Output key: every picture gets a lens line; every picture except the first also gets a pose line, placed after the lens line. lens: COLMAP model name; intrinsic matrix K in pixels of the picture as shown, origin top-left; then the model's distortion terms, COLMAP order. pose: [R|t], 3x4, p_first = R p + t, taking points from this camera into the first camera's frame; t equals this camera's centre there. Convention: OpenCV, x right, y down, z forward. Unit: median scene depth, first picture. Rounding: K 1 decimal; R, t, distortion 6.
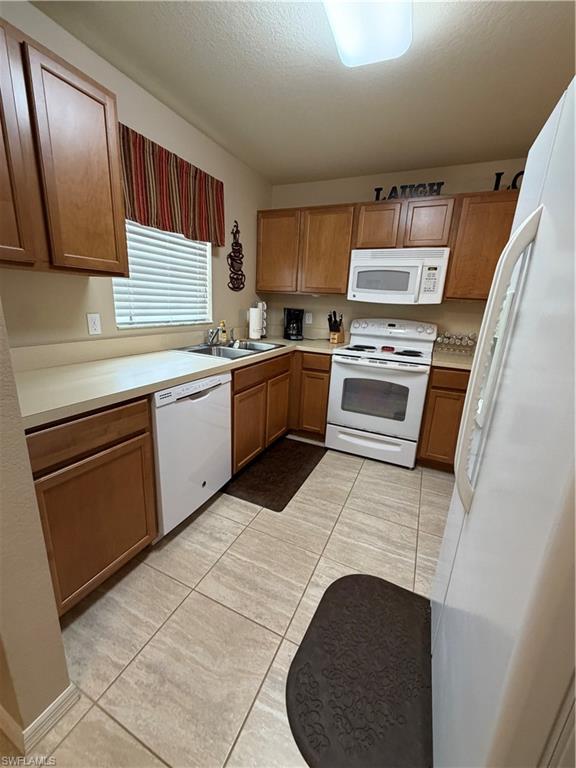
lens RADIAL K [[306.0, 0, 288.0], [0, 306.0, 381.5], [0, 0, 1]] dist [0.000290, 0.000378]
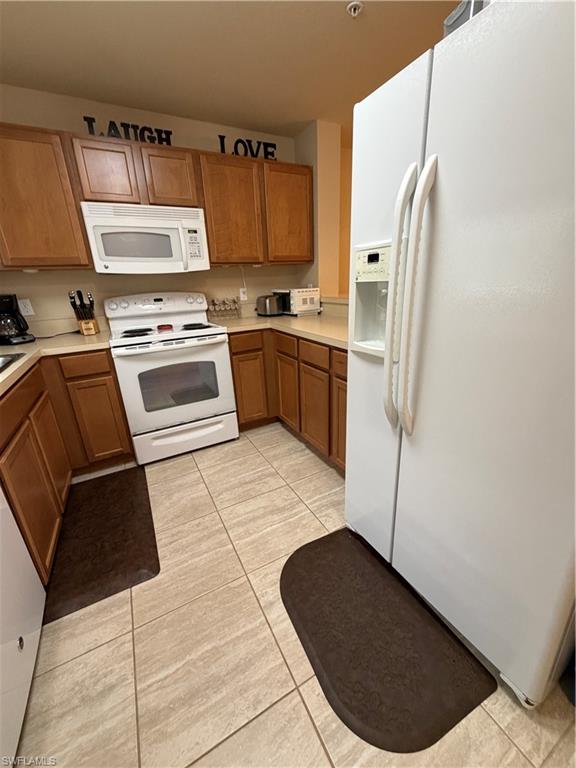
lens RADIAL K [[306.0, 0, 288.0], [0, 306.0, 381.5], [0, 0, 1]] dist [0.000290, 0.000378]
pose [[0.596874, -0.325611, 0.733293, -0.178079], [0.271880, 0.941958, 0.196966, -0.044121], [-0.754866, 0.081803, 0.650757, 0.212701]]
